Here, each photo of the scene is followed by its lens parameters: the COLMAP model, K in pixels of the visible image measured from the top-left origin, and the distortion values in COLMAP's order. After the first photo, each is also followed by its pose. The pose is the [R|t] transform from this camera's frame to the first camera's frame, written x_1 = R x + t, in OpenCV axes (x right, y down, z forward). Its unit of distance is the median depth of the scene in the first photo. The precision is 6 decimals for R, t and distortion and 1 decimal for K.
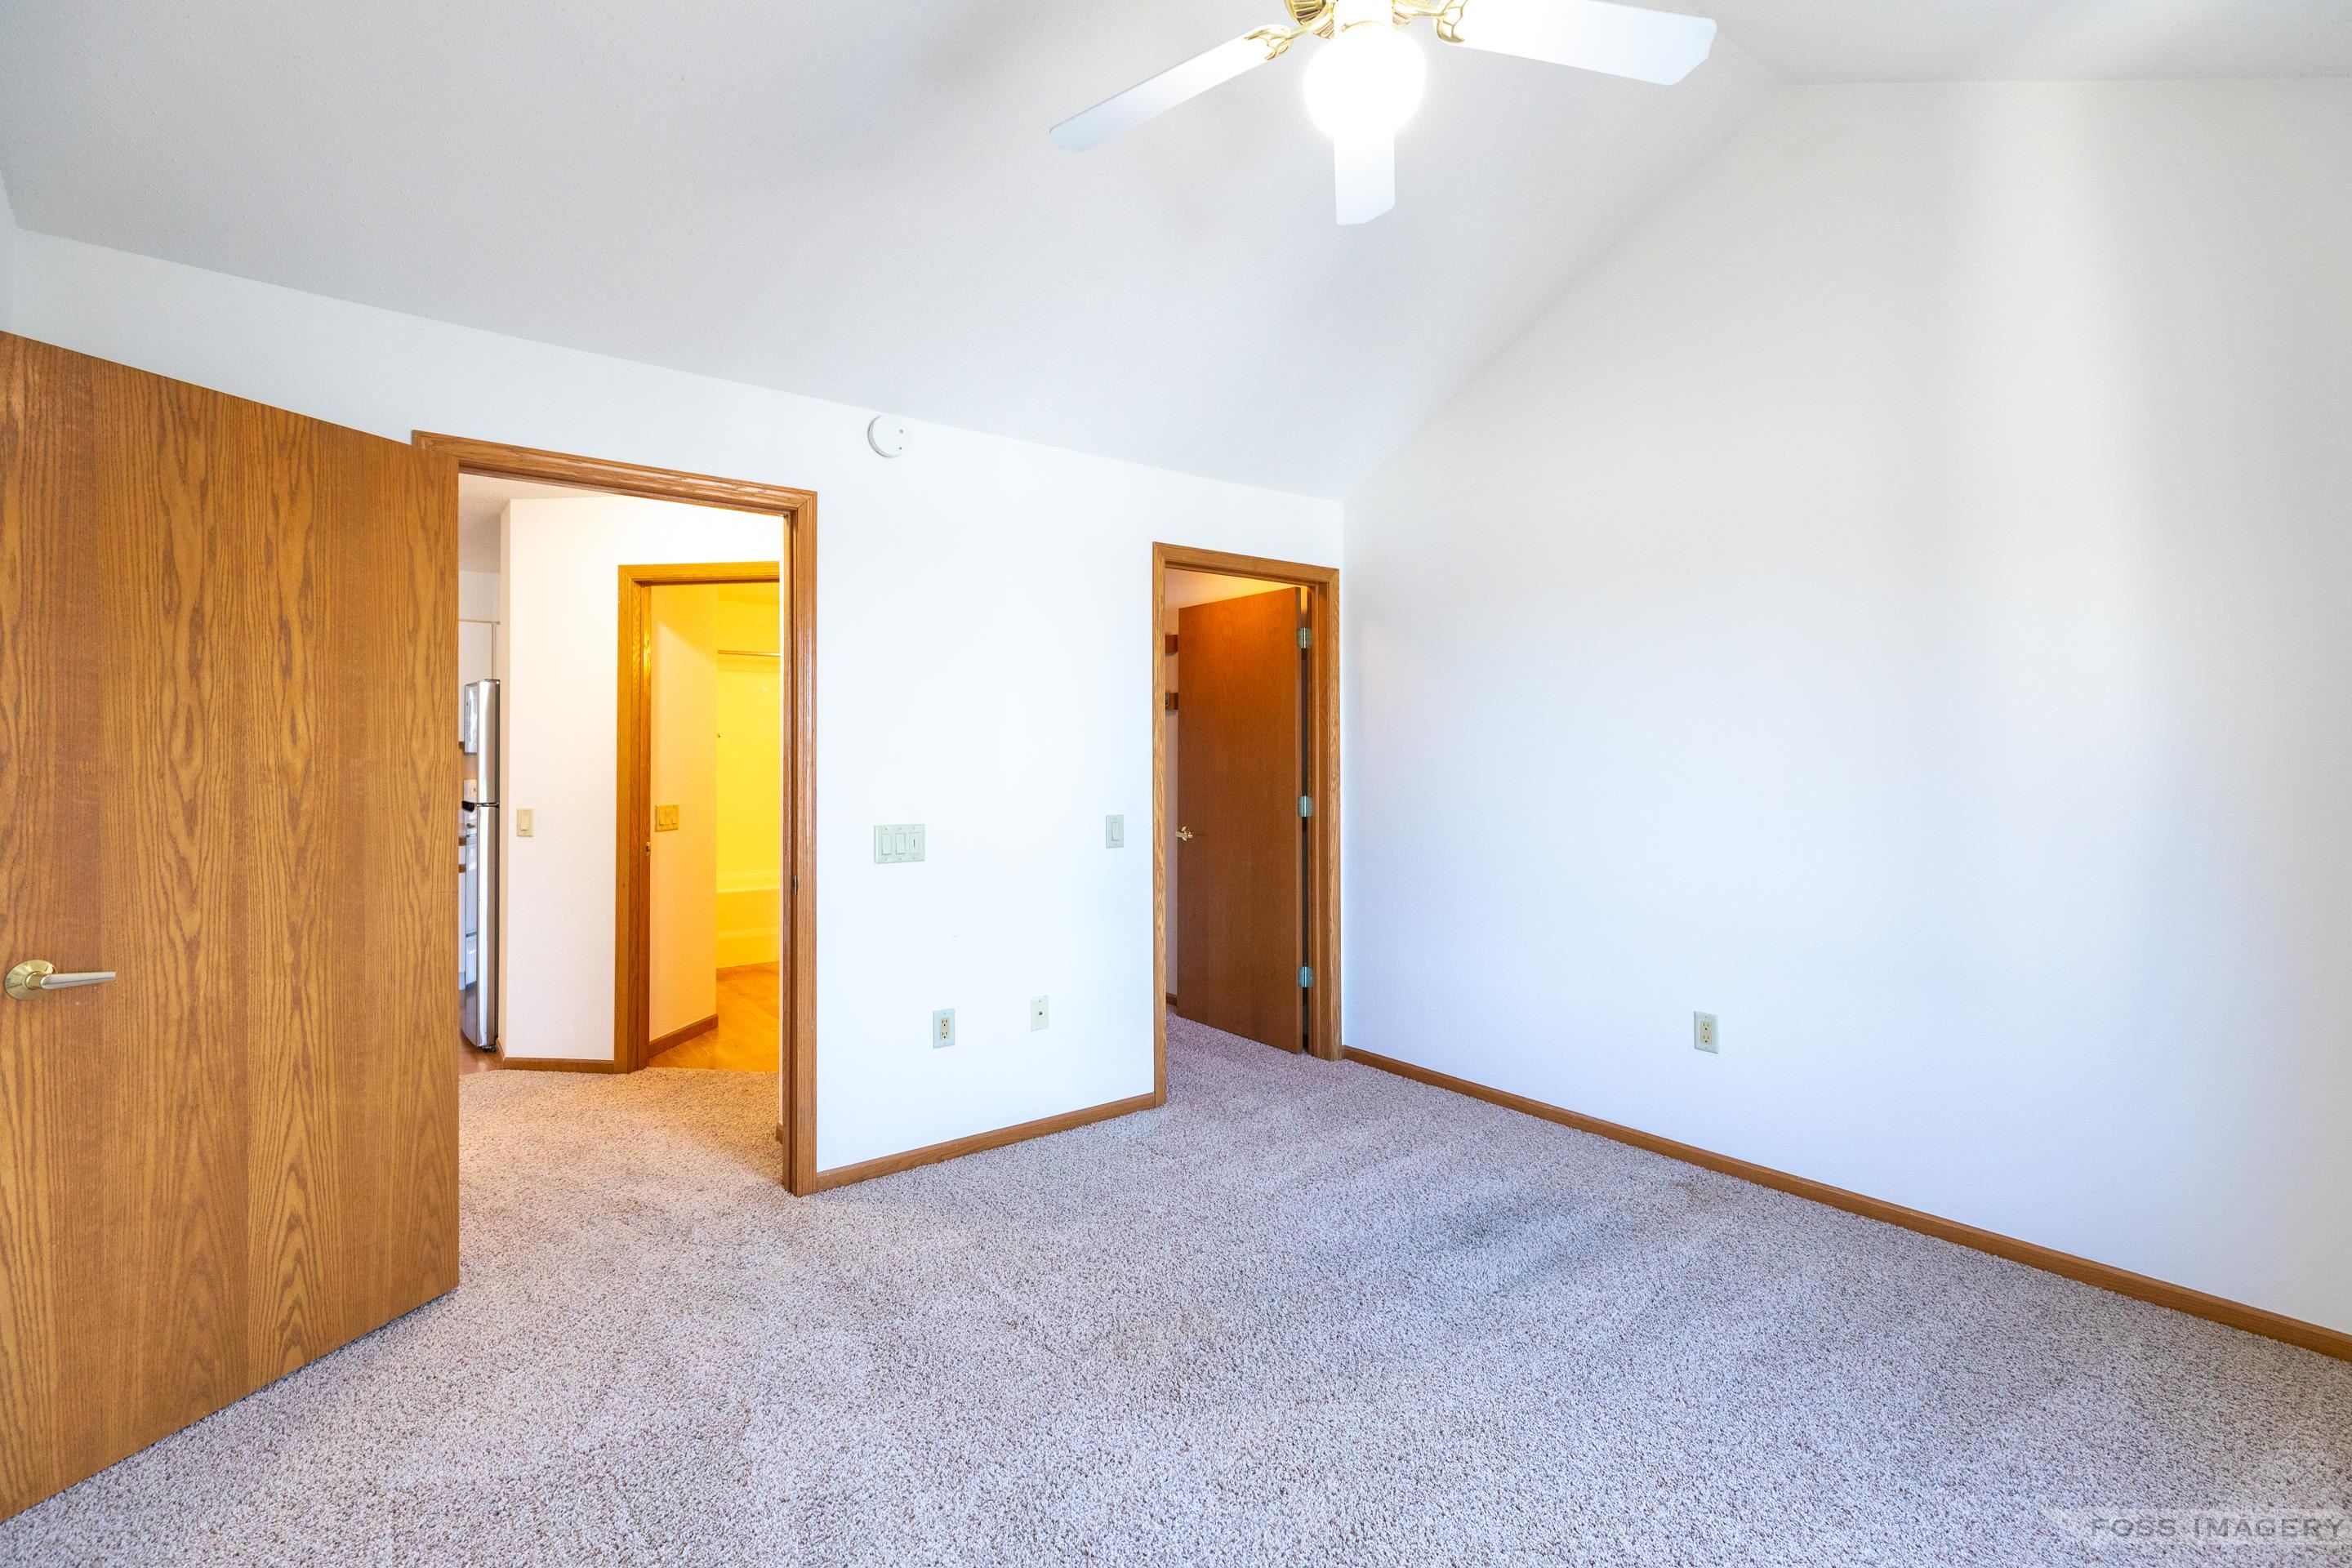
lens RADIAL K [[1057.7, 0, 1176.0], [0, 1057.7, 763.8], [0, 0, 1]] dist [0.003563, 0.000321]
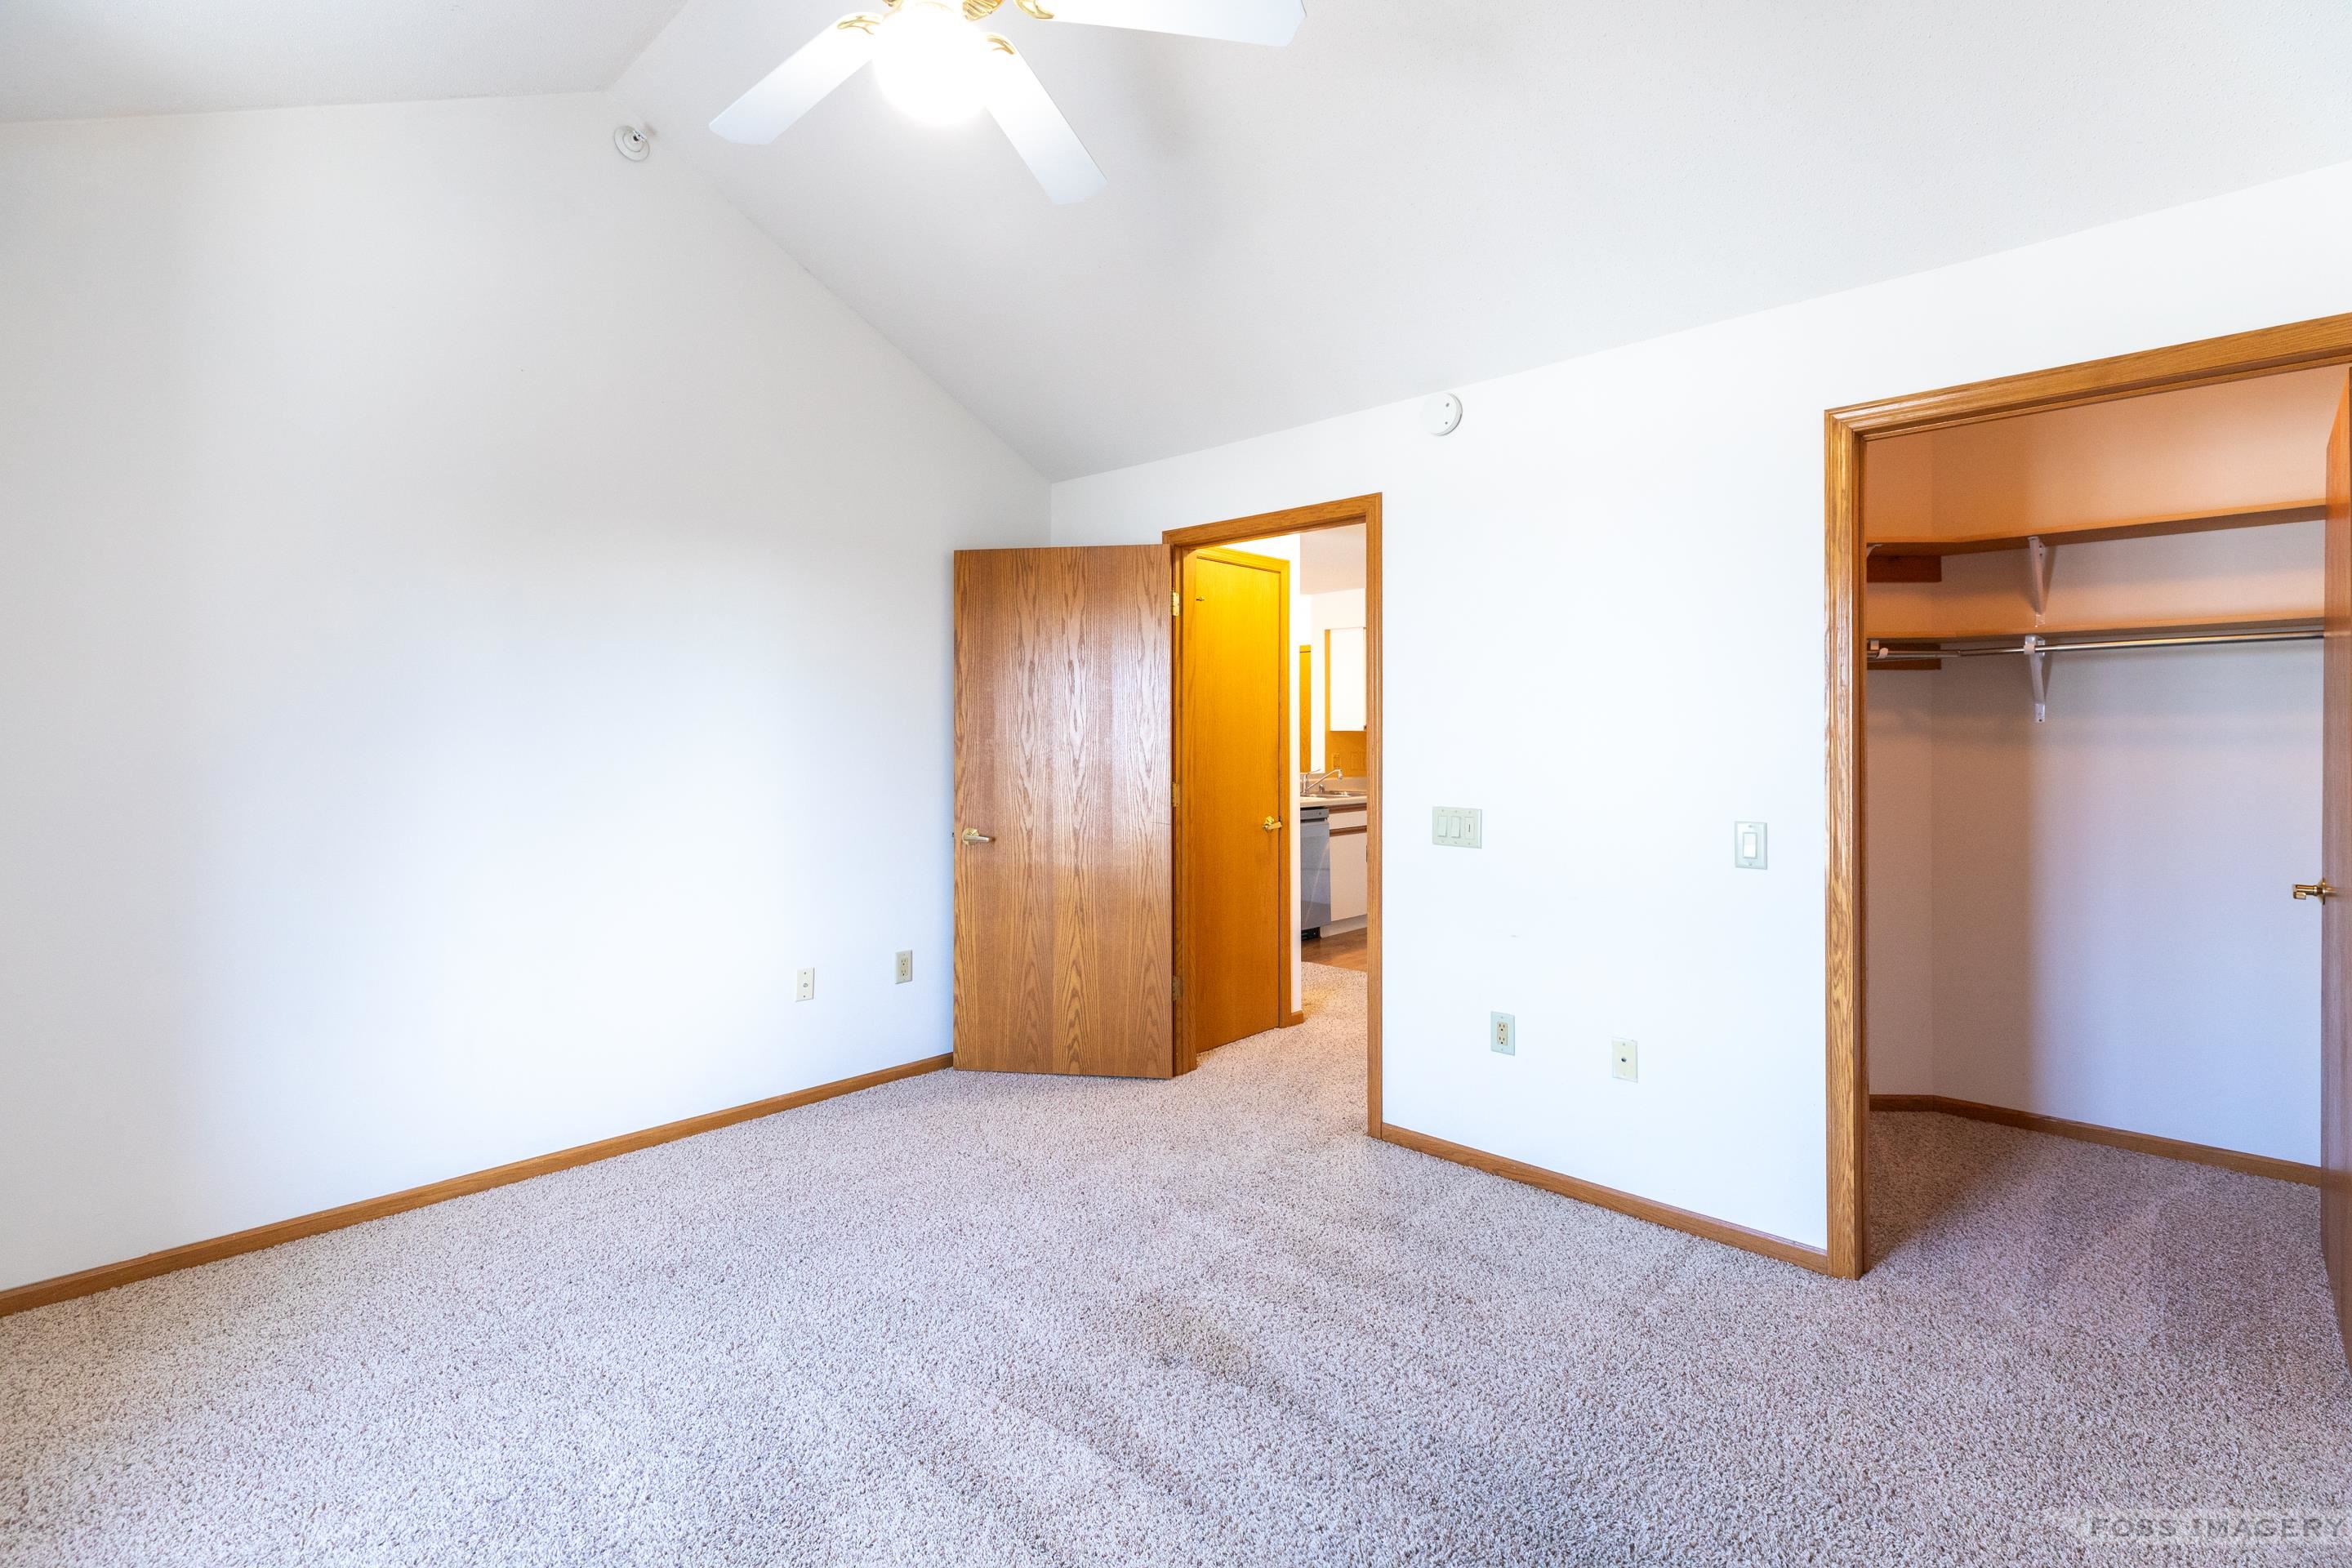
lens RADIAL K [[1057.7, 0, 1174.4], [0, 1057.7, 764.2], [0, 0, 1]] dist [0.003563, 0.000321]
pose [[0.165439, 0.021906, -0.985977, 0.975627], [-0.011682, 0.999727, 0.020252, 0.001151], [0.986151, 0.008168, 0.165649, 0.864833]]
